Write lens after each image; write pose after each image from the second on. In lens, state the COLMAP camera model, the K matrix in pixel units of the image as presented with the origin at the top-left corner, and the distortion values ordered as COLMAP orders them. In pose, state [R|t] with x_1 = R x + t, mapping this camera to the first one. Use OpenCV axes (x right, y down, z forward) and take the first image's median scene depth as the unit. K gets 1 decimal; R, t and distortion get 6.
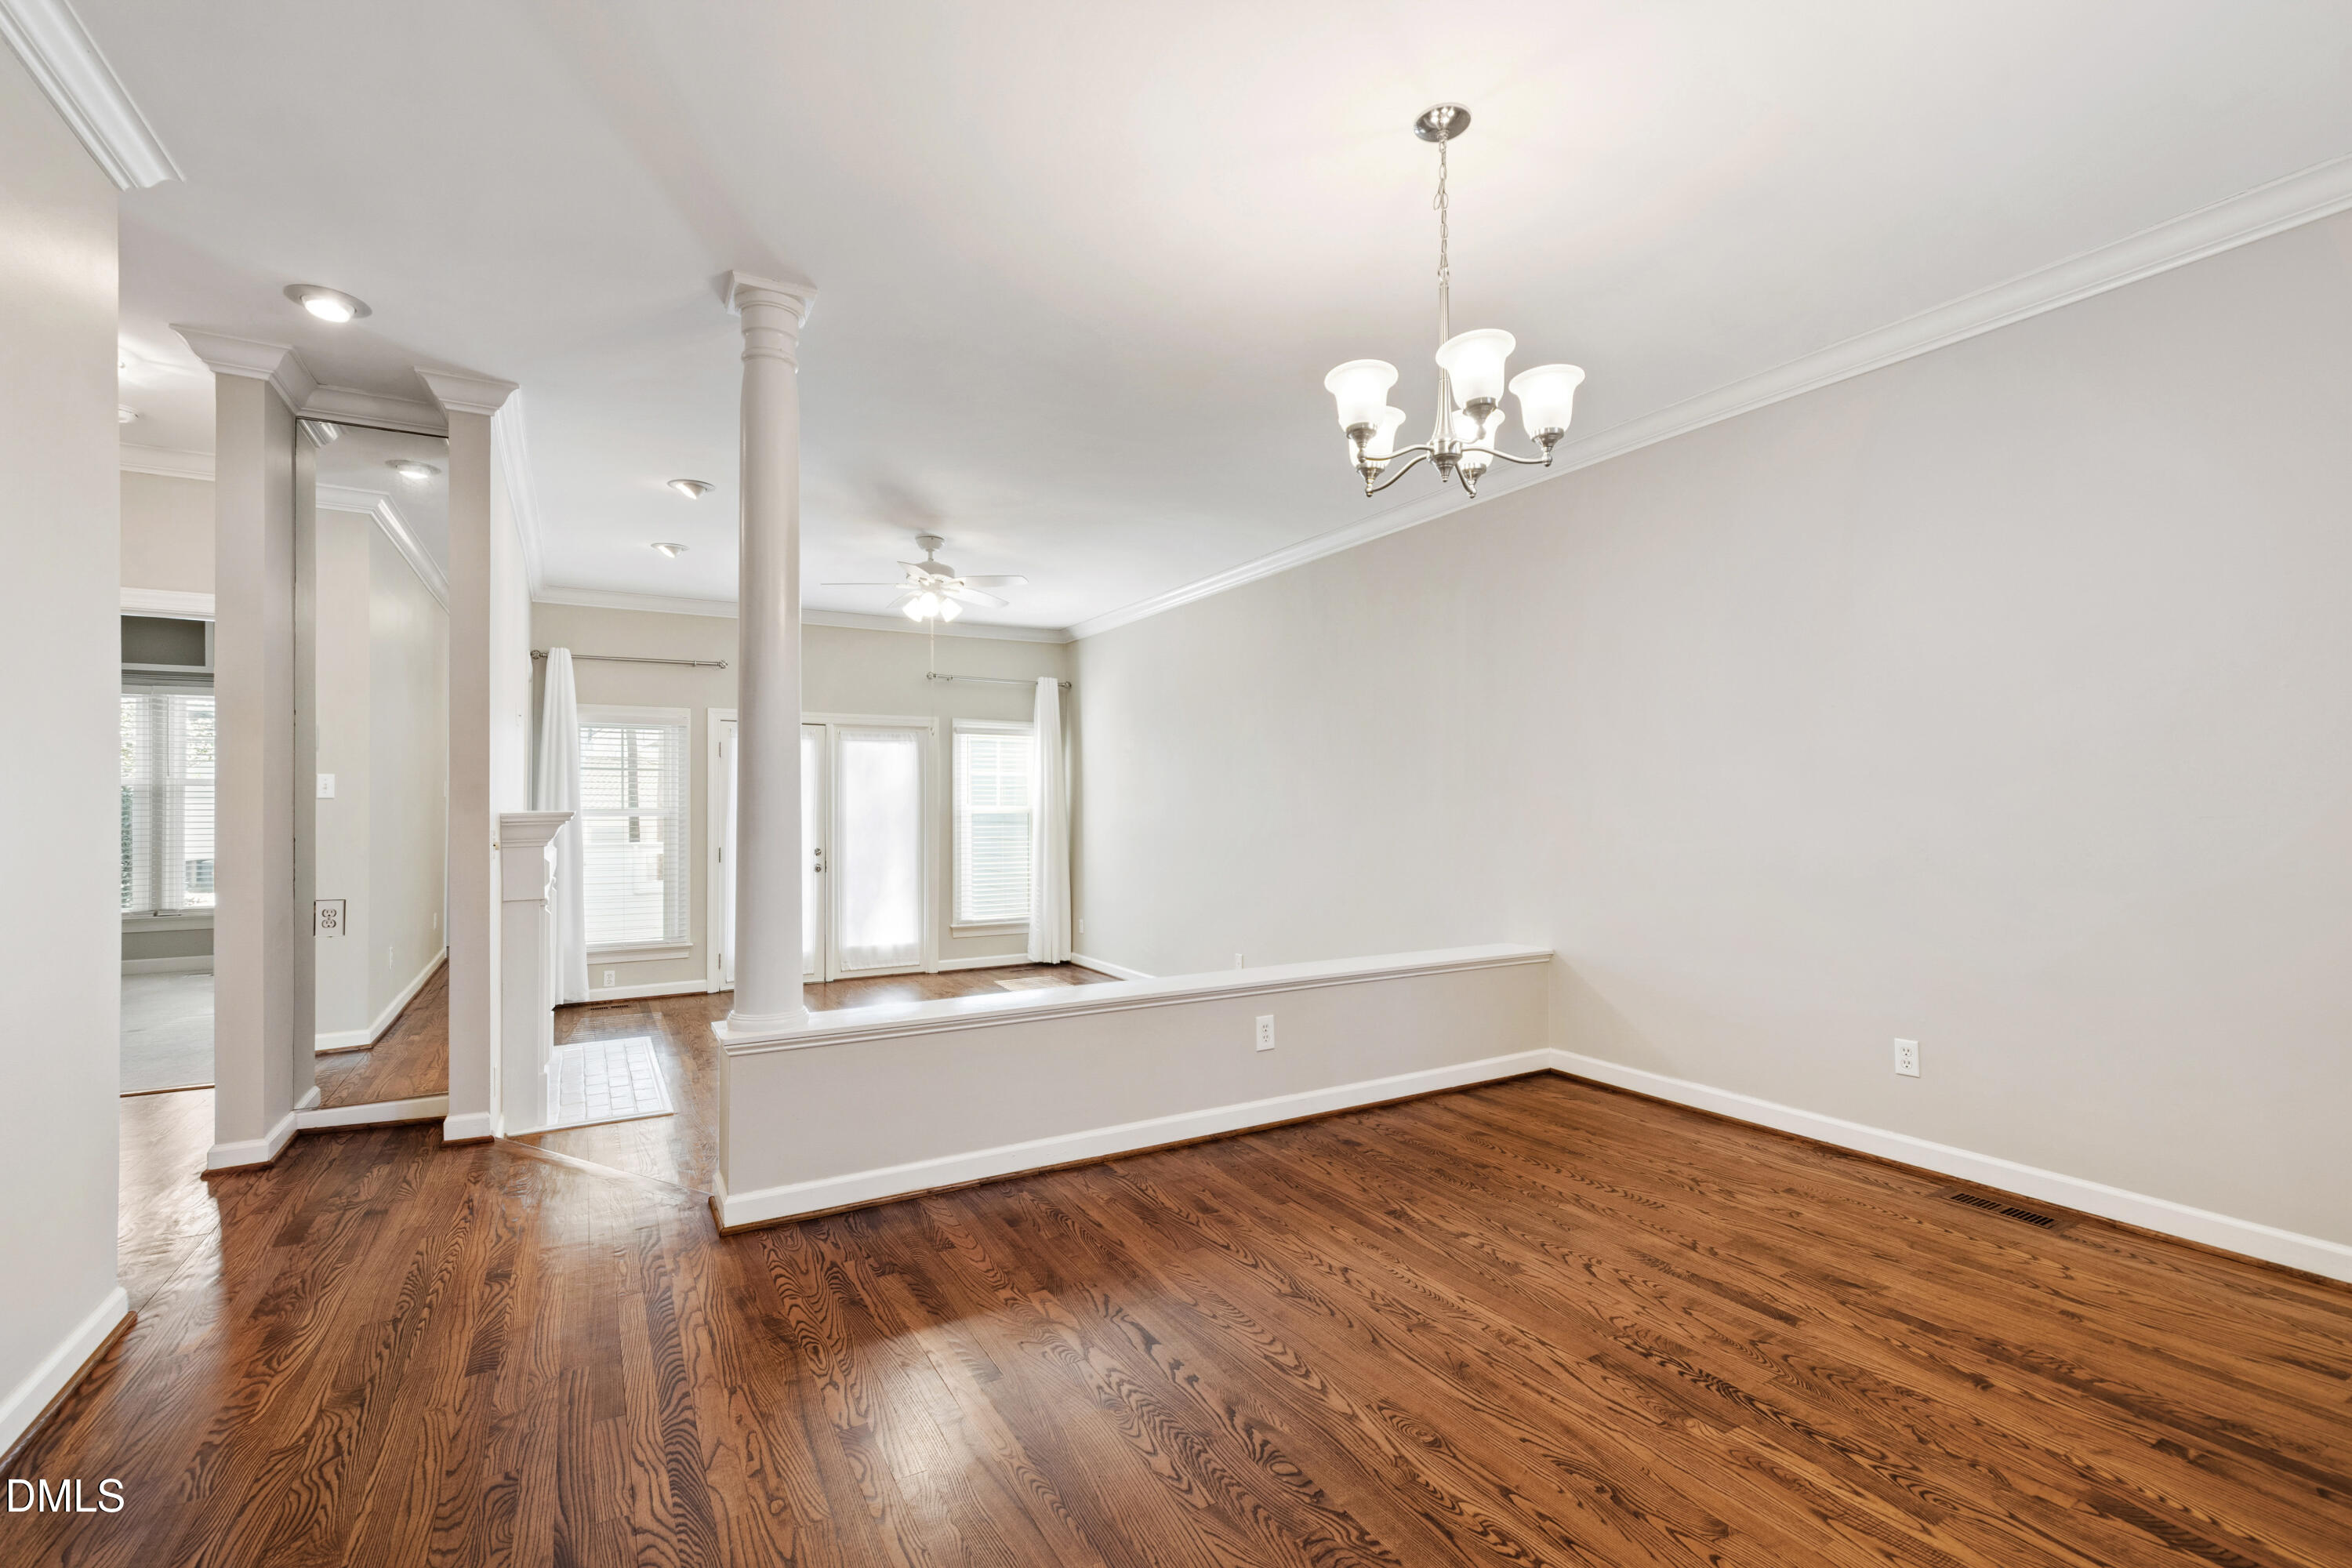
lens RADIAL K [[1018.0, 0, 1179.5], [0, 1018.0, 793.0], [0, 0, 1]] dist [0.000254, -0.000614]
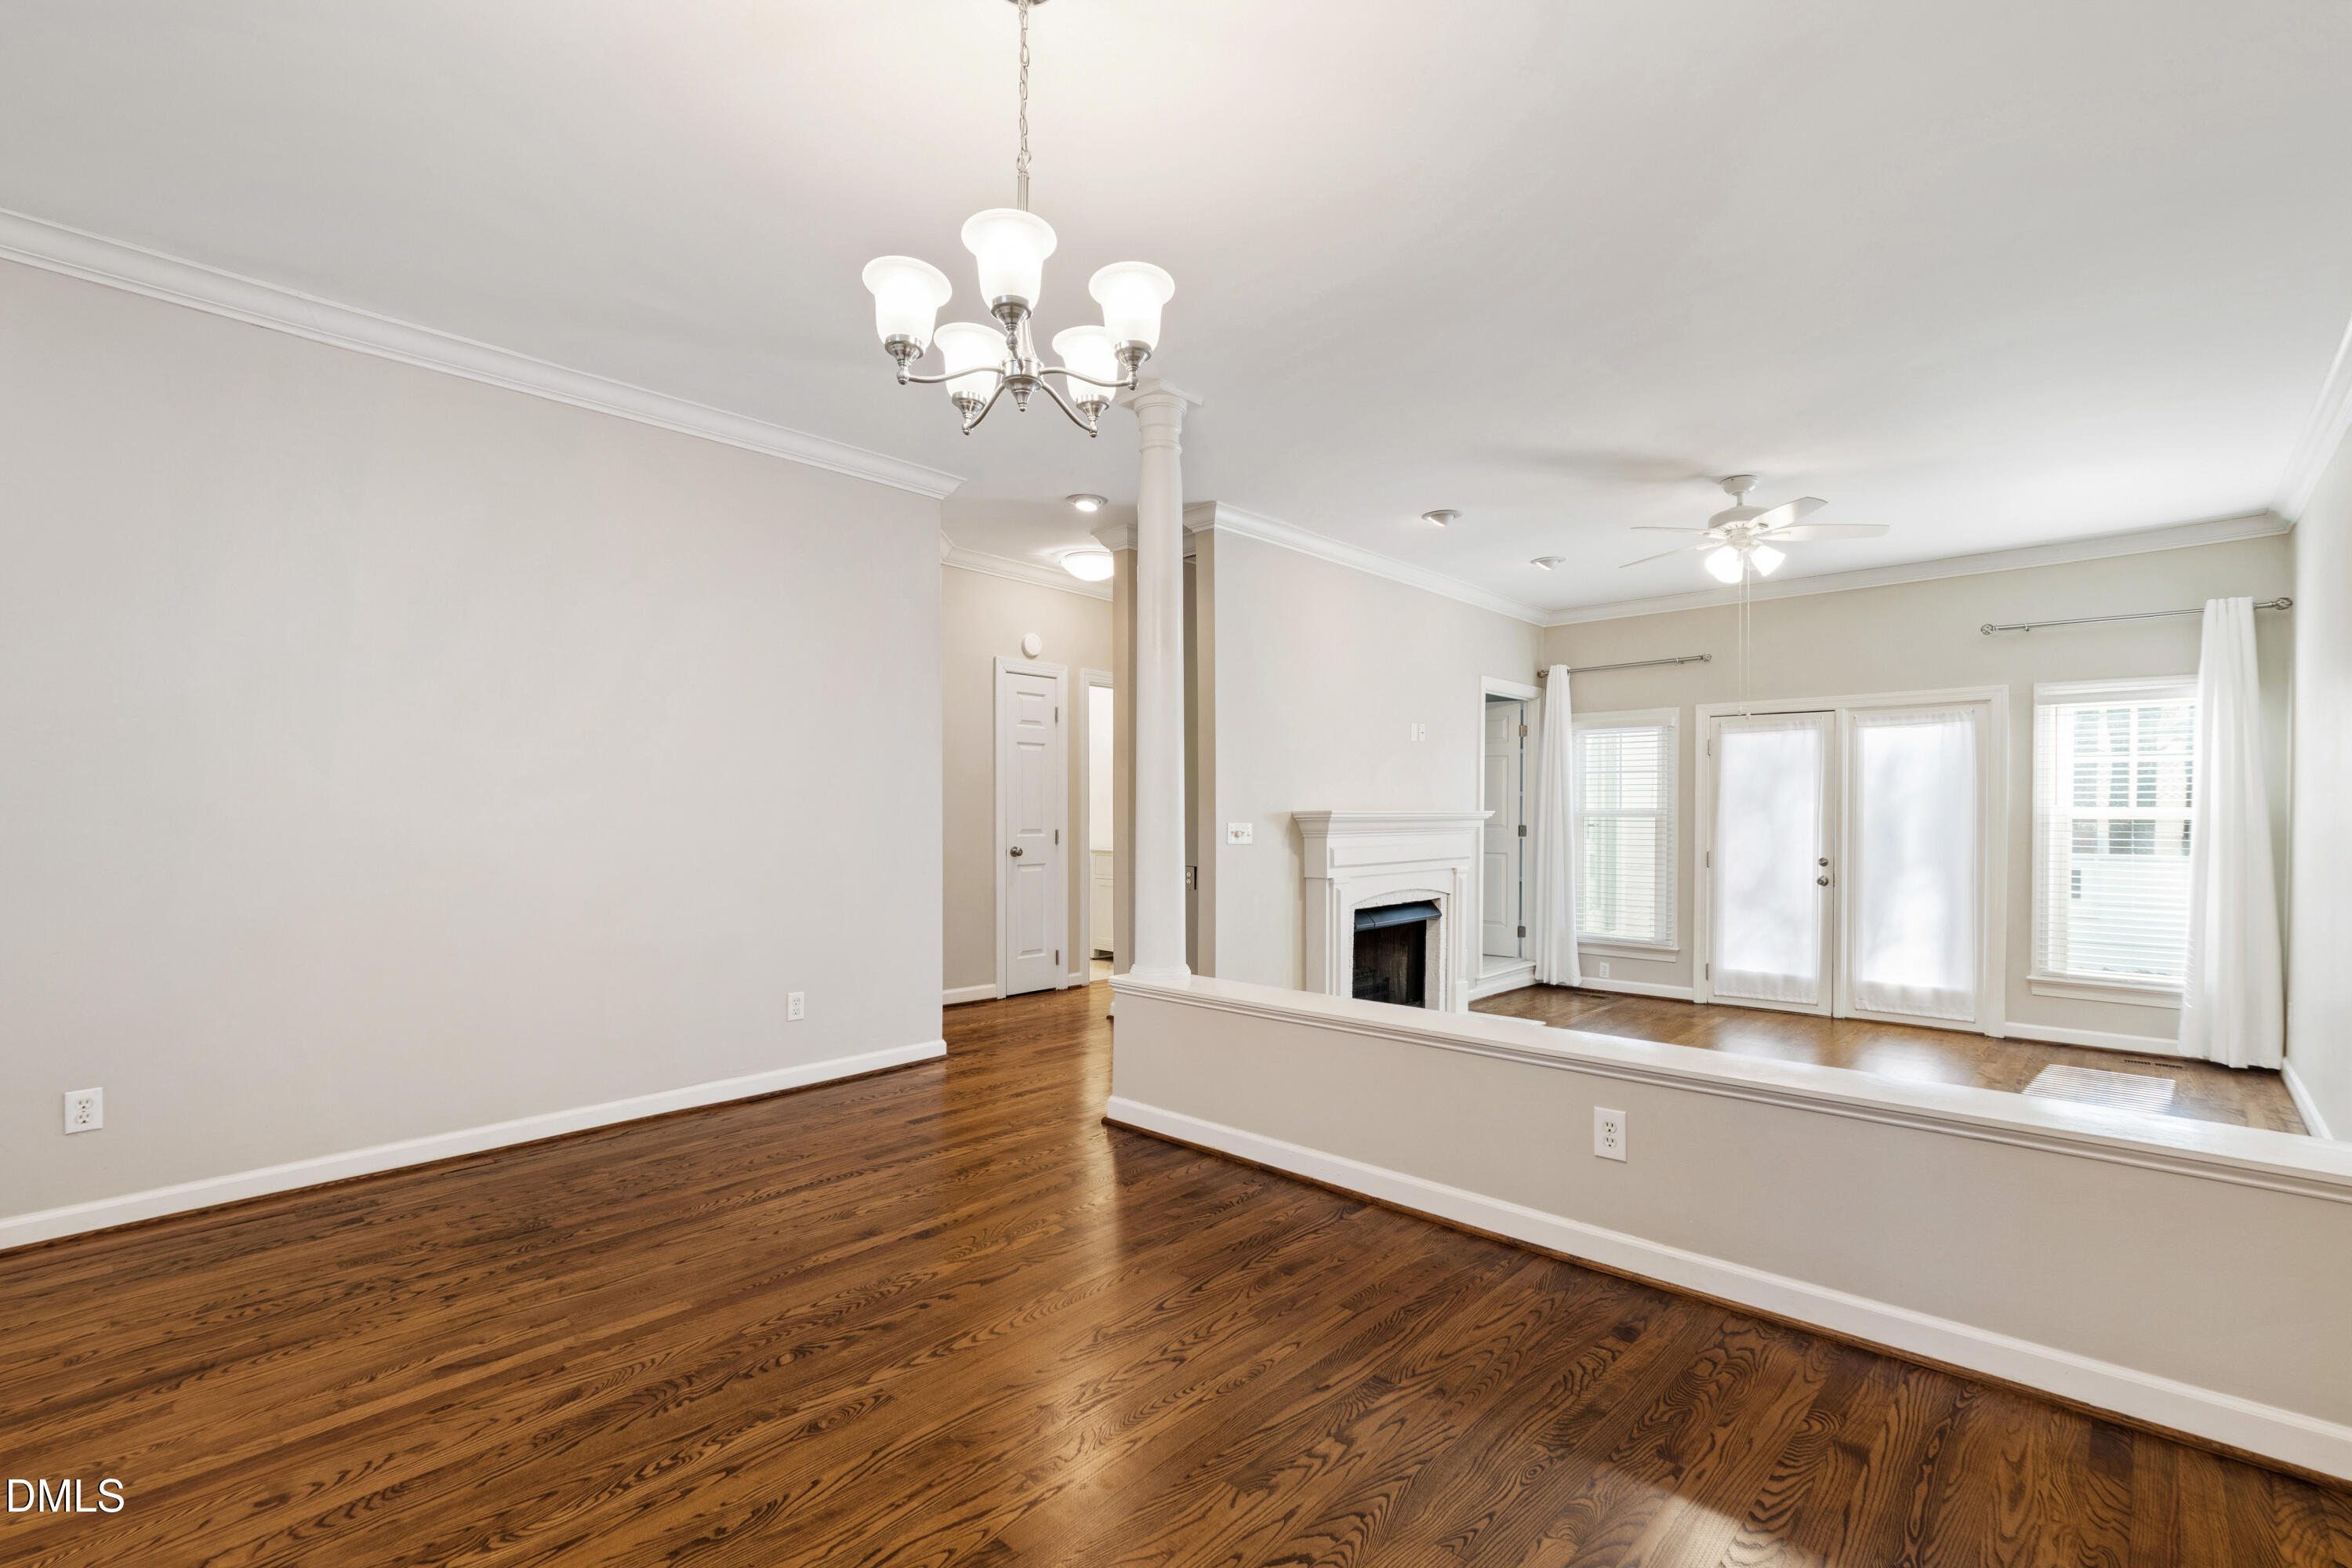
lens RADIAL K [[1041.4, 0, 1201.2], [0, 1041.4, 820.6], [0, 0, 1]] dist [0.002522, 0.000310]
pose [[0.304160, 0.011556, -0.952551, 0.567564], [0.010105, 0.999831, 0.015357, 0.008440], [0.952567, -0.014296, 0.303992, 0.444728]]
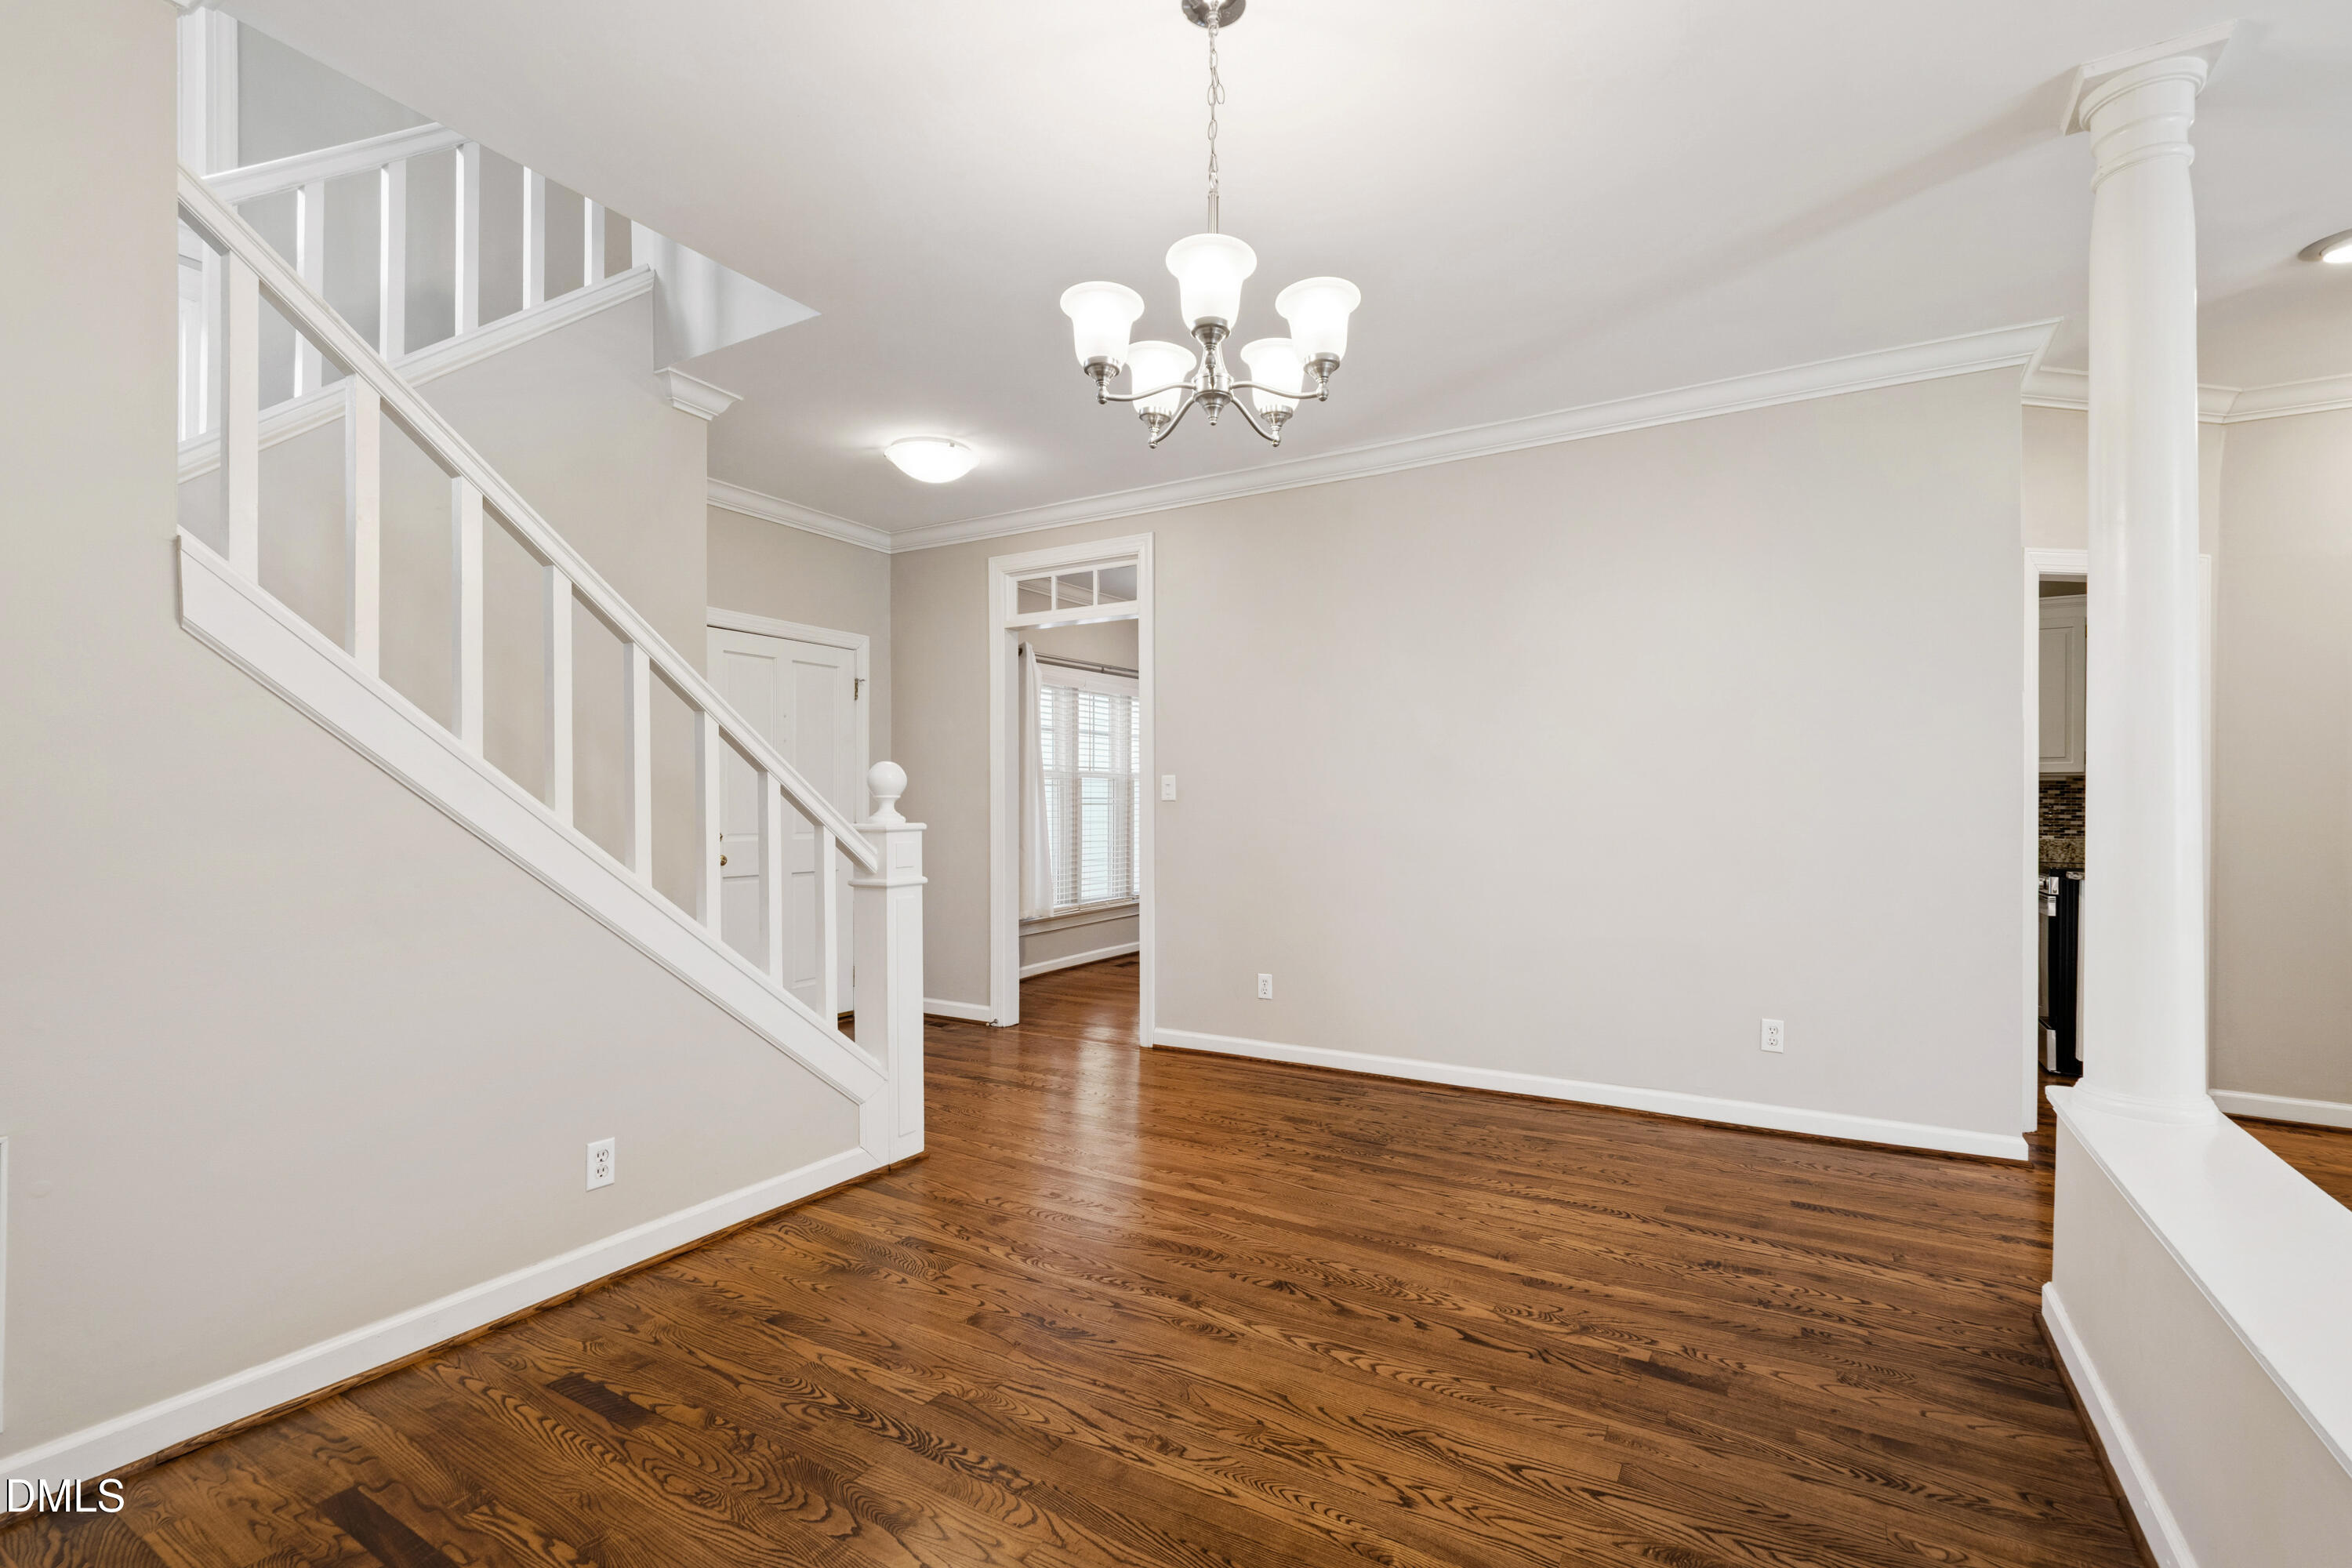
lens RADIAL K [[1075.0, 0, 1181.6], [0, 1075.0, 803.5], [0, 0, 1]] dist [0.000270, -0.000186]
pose [[-0.876059, 0.002007, -0.482200, 0.365660], [0.007589, 0.999925, -0.009625, 0.010759], [0.482144, -0.012091, -0.876008, 0.901228]]
